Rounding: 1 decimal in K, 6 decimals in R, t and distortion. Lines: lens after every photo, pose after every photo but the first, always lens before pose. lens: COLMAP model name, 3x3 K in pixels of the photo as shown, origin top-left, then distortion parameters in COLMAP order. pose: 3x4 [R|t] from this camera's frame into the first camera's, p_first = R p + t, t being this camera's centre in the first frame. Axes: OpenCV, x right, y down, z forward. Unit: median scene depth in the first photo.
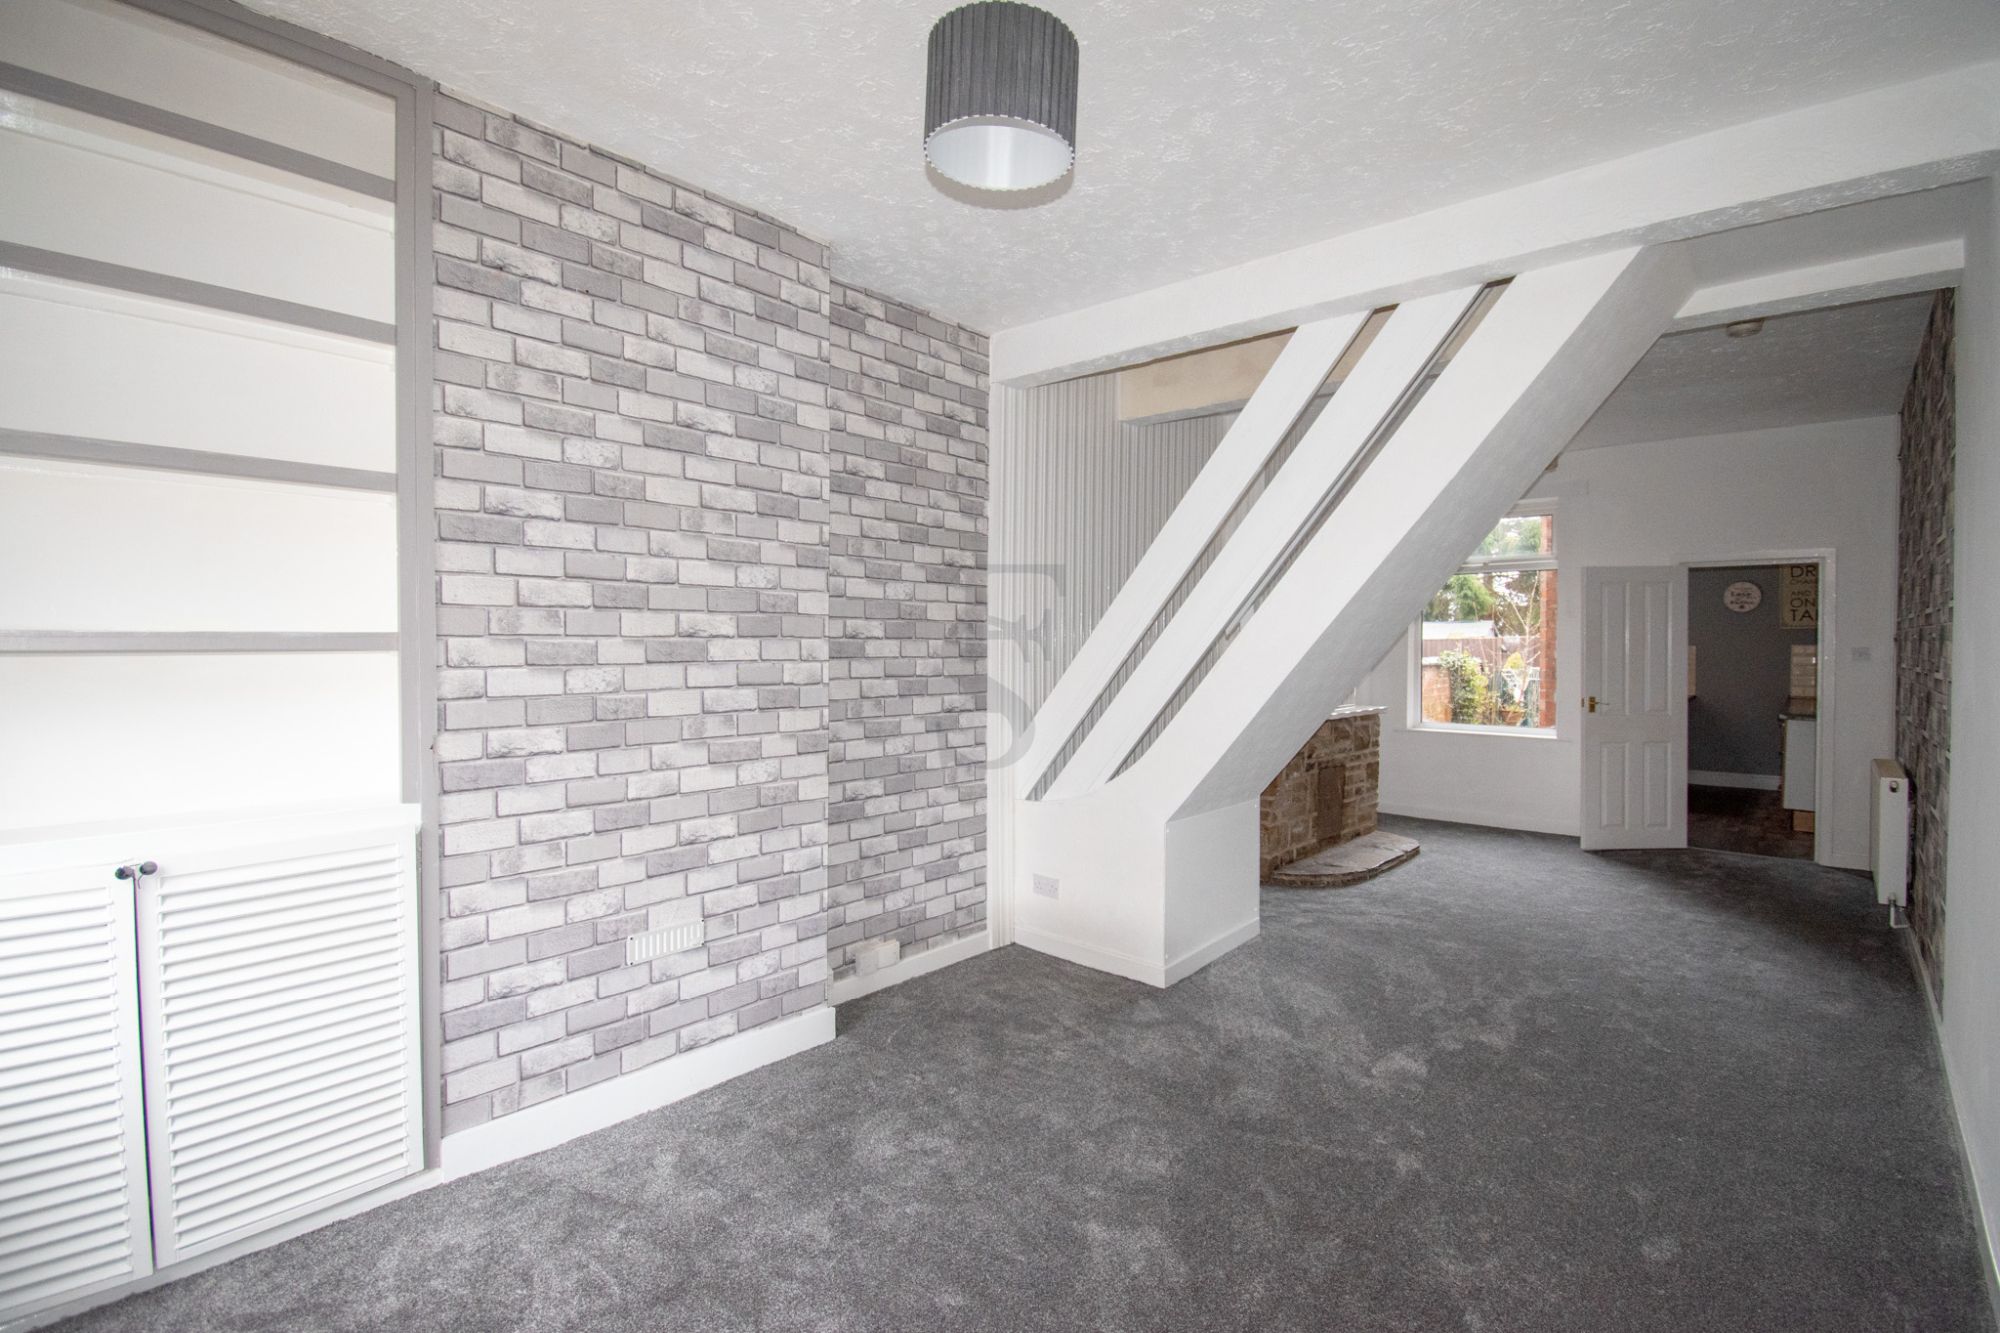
lens RADIAL K [[911.1, 0, 993.1], [0, 911.1, 657.1], [0, 0, 1]] dist [-0.018798, -0.006806]
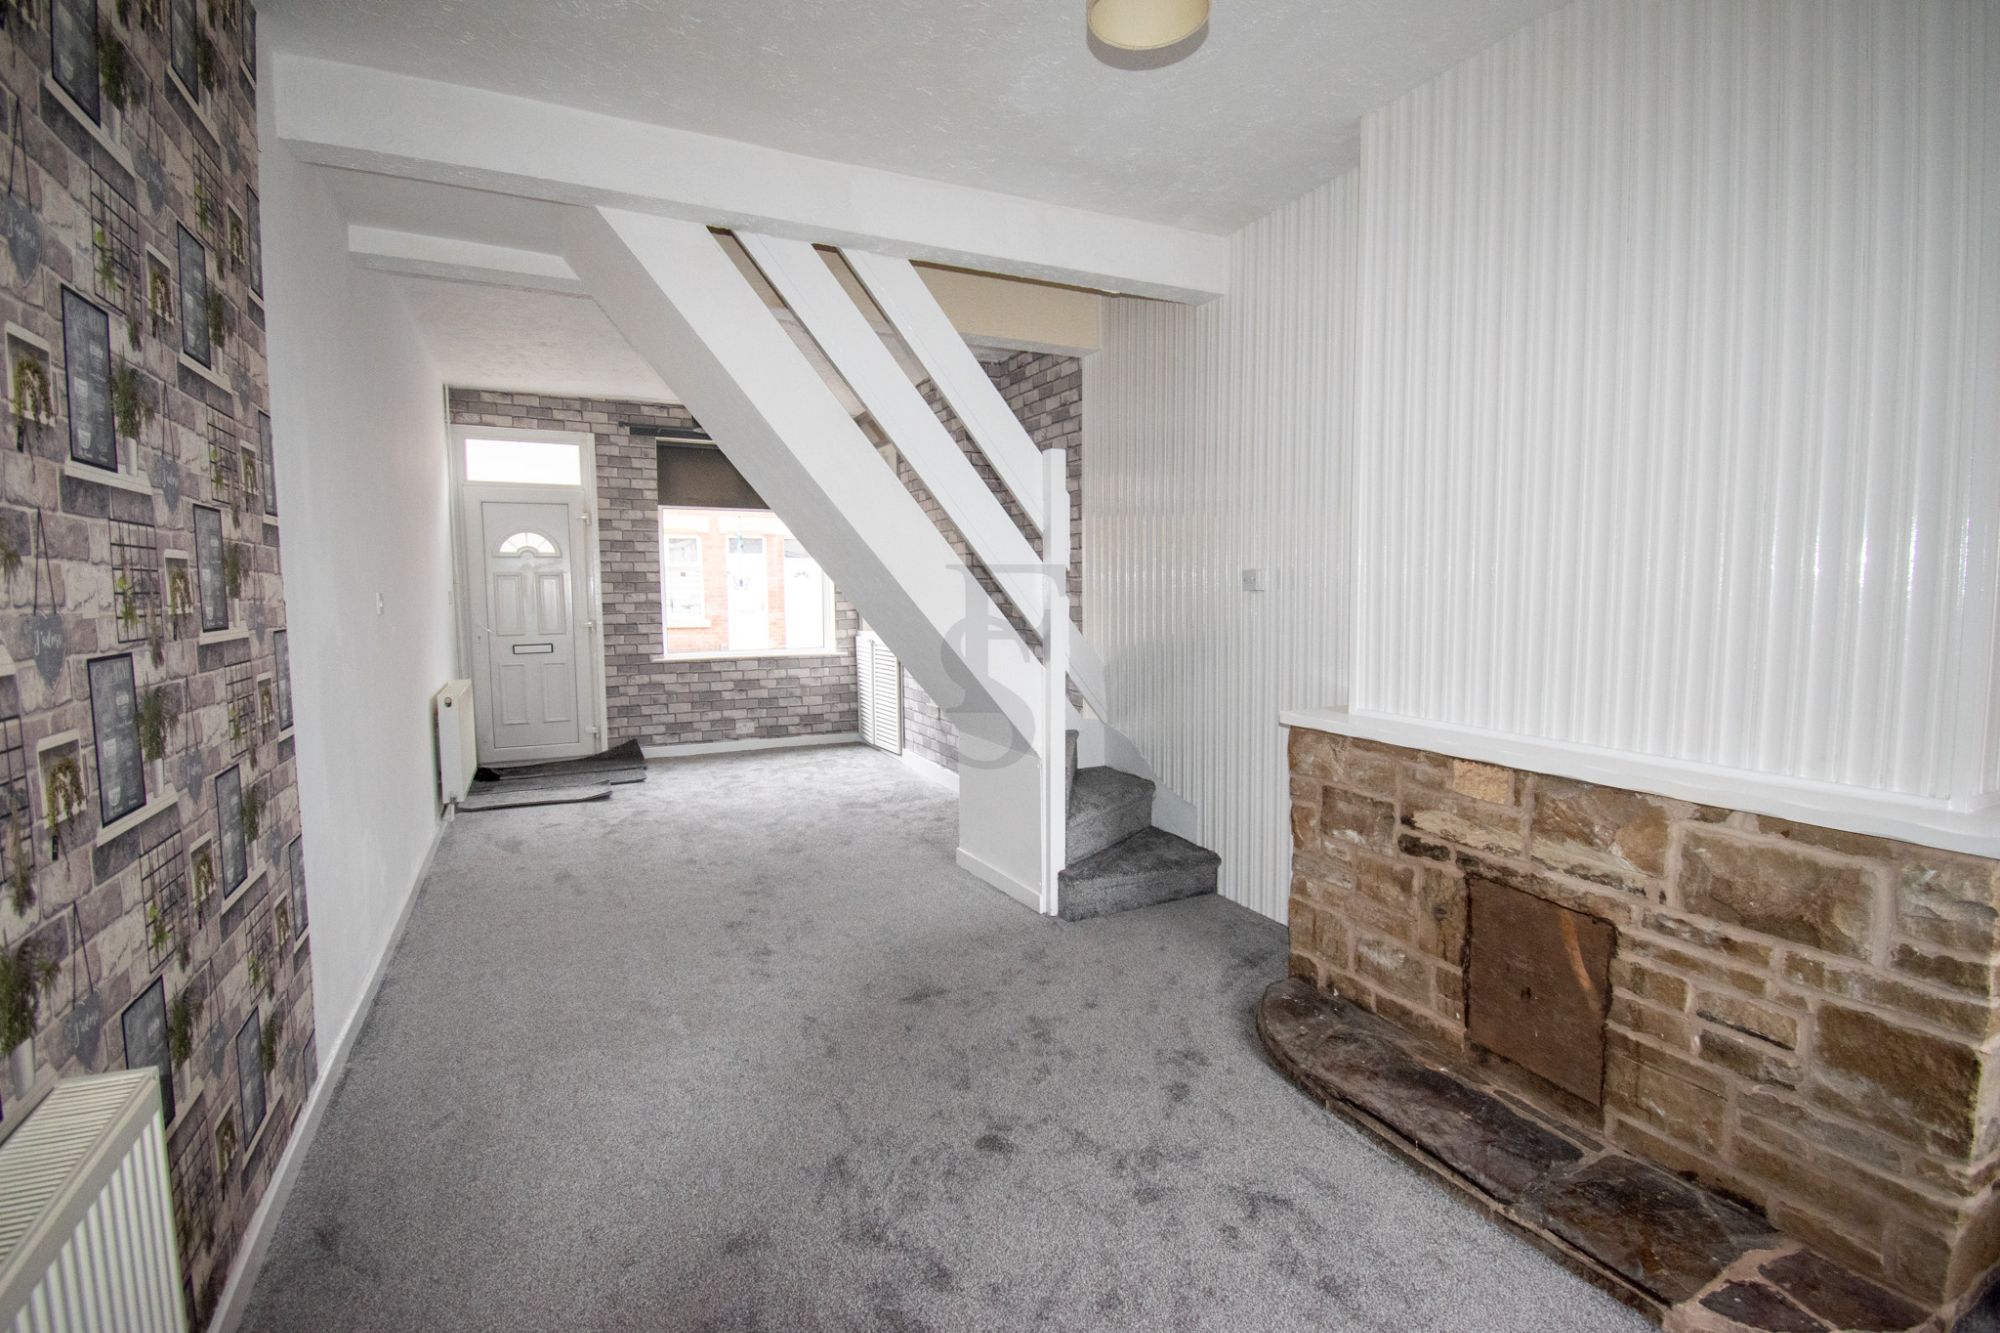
lens RADIAL K [[911.1, 0, 989.8], [0, 911.1, 660.4], [0, 0, 1]] dist [-0.018798, -0.006806]
pose [[-0.378293, 0.078283, -0.922370, 1.763819], [-0.003267, 0.996299, 0.085897, -0.022436], [0.925680, 0.035508, -0.376637, 2.031502]]
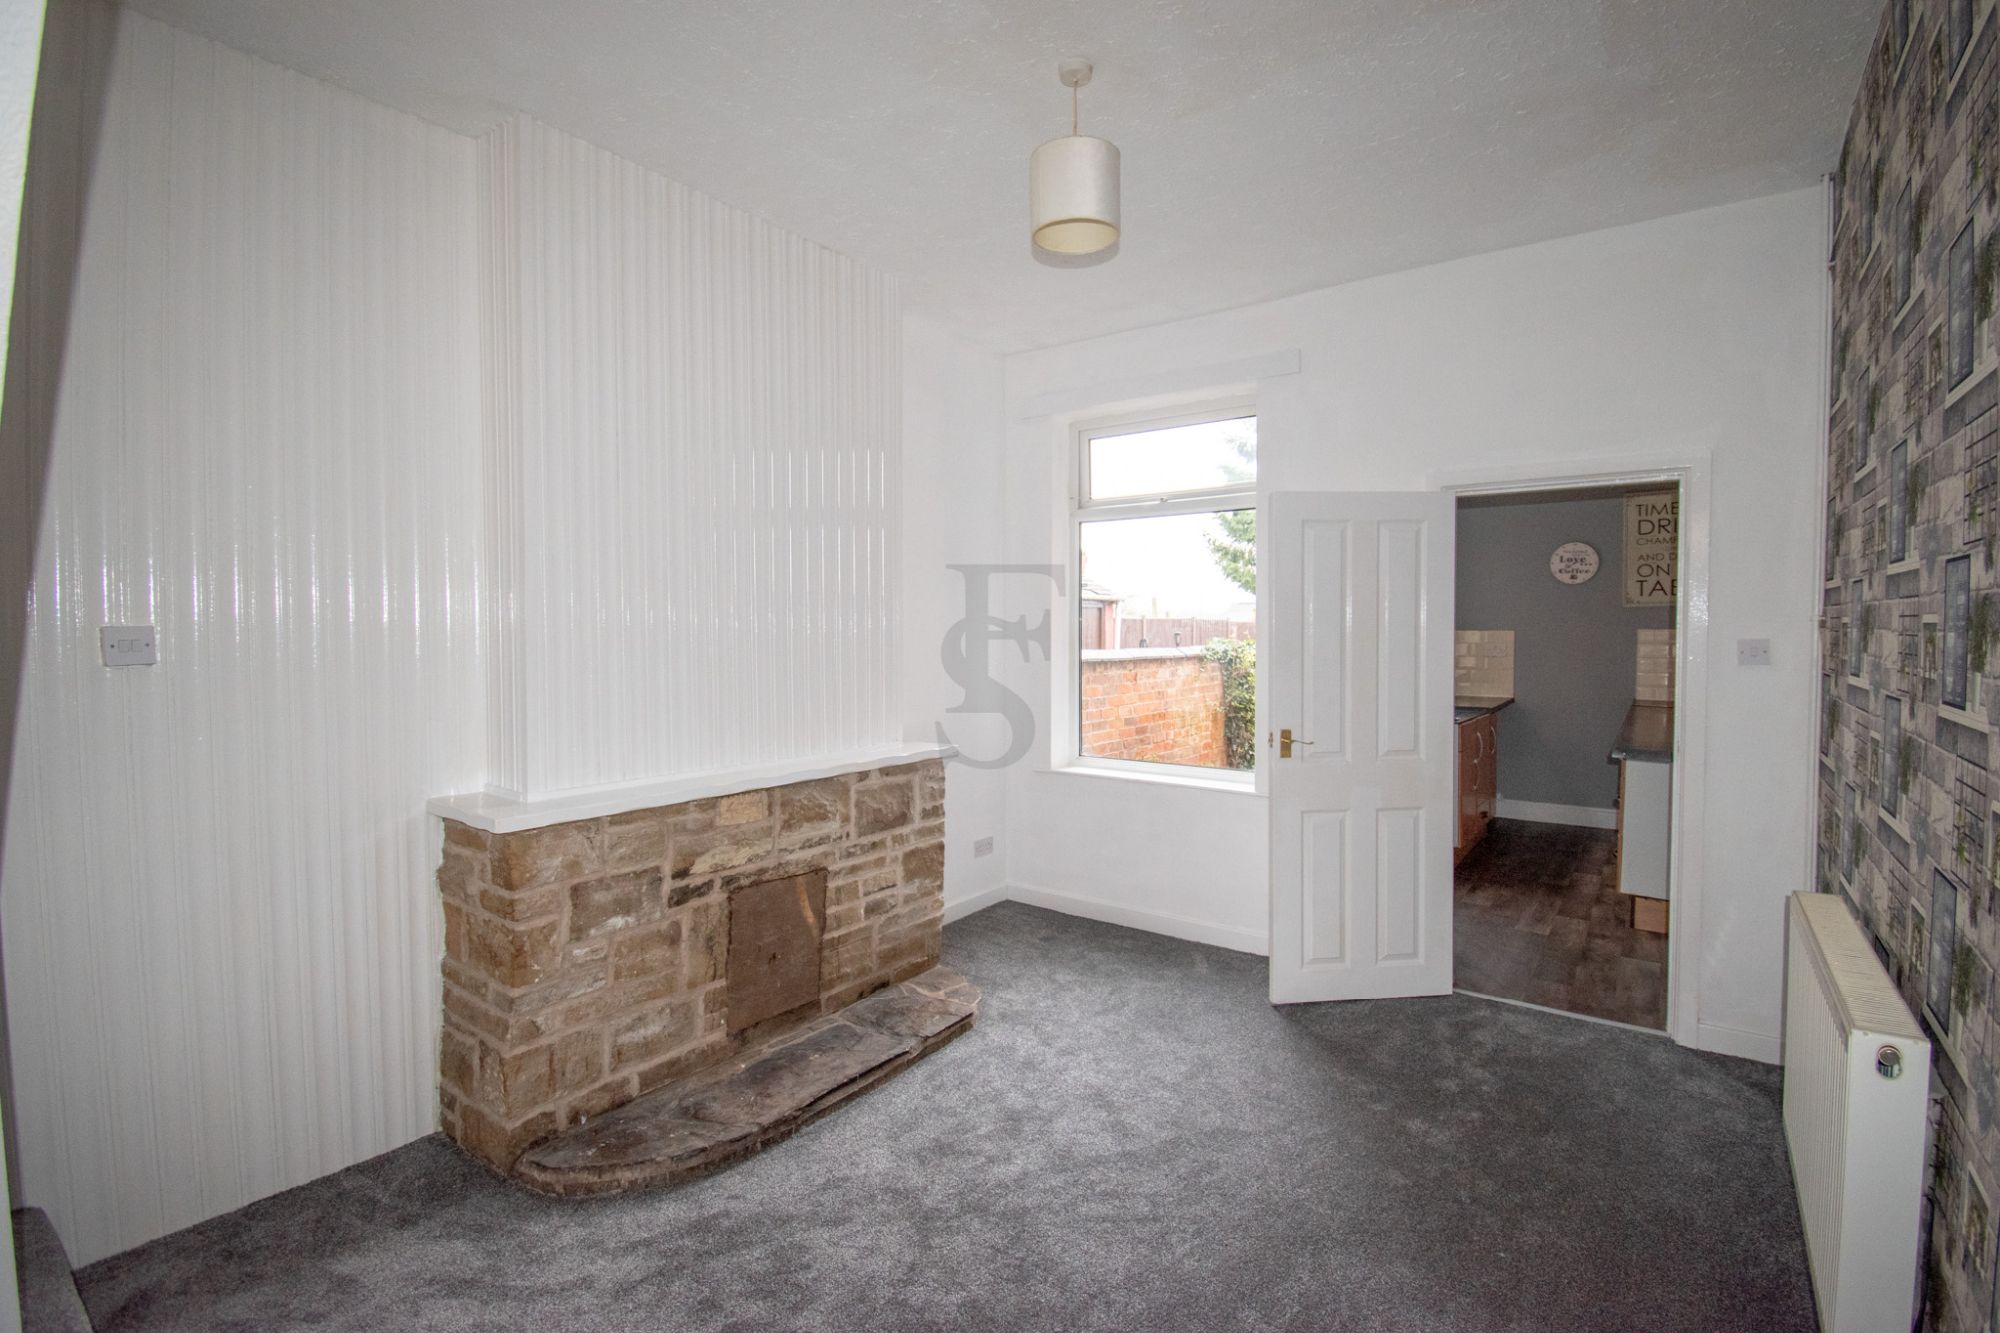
lens RADIAL K [[911.1, 0, 988.8], [0, 911.1, 662.7], [0, 0, 1]] dist [-0.018798, -0.006806]
pose [[0.994992, -0.009070, 0.099541, 0.967417], [0.006533, 0.999646, 0.025784, -0.028349], [-0.099740, -0.025005, 0.994699, 1.061588]]
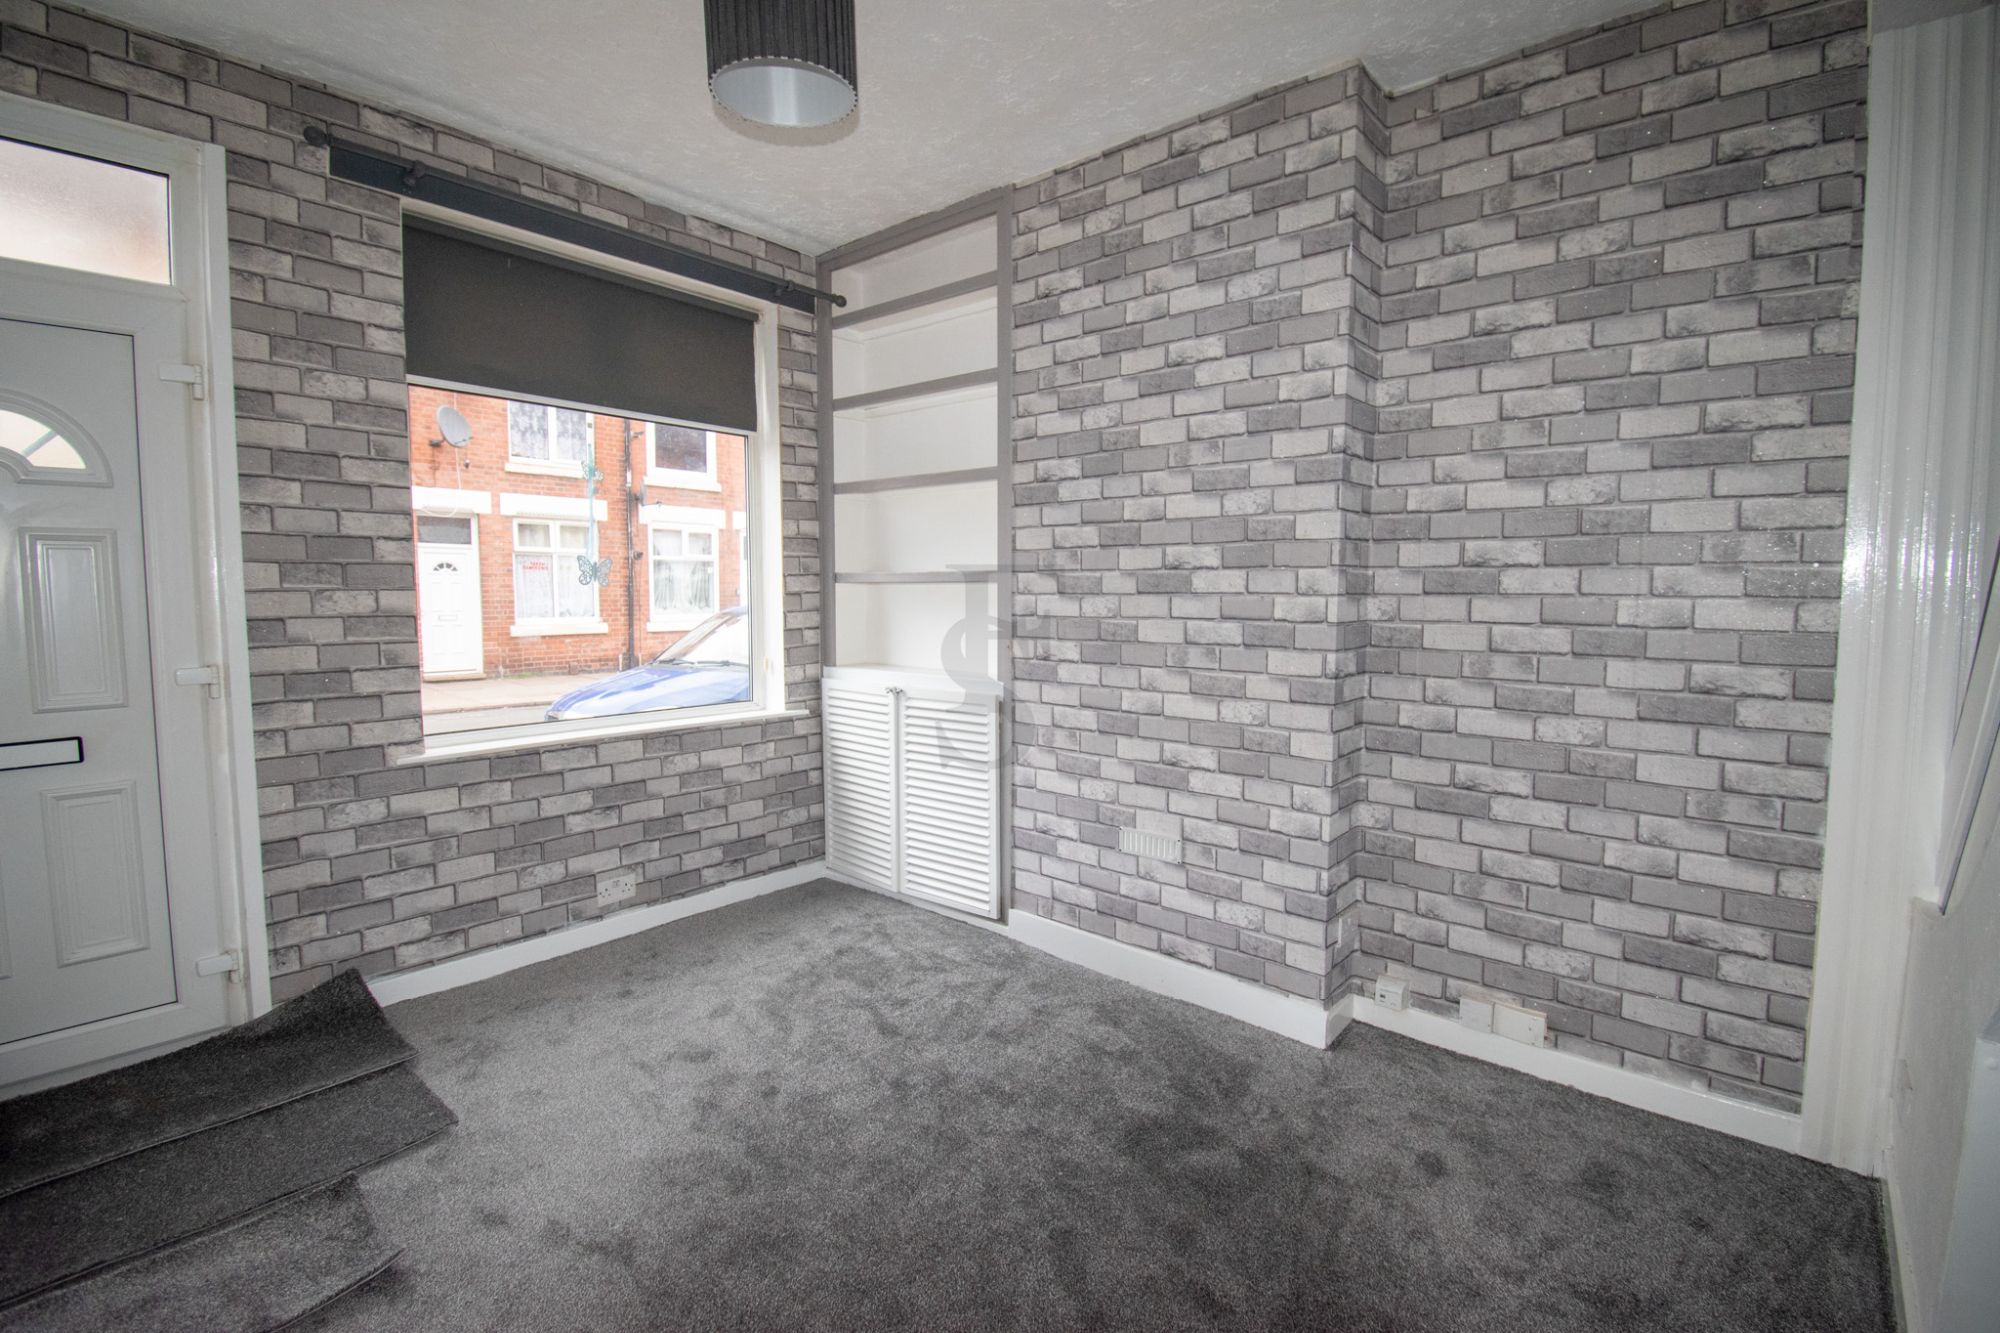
lens RADIAL K [[911.1, 0, 1010.9], [0, 911.1, 656.2], [0, 0, 1]] dist [-0.018798, -0.006806]
pose [[0.014822, 0.074677, -0.997098, 0.690872], [-0.012155, 0.997147, 0.074500, 0.002067], [0.999816, 0.011015, 0.015687, 0.768407]]
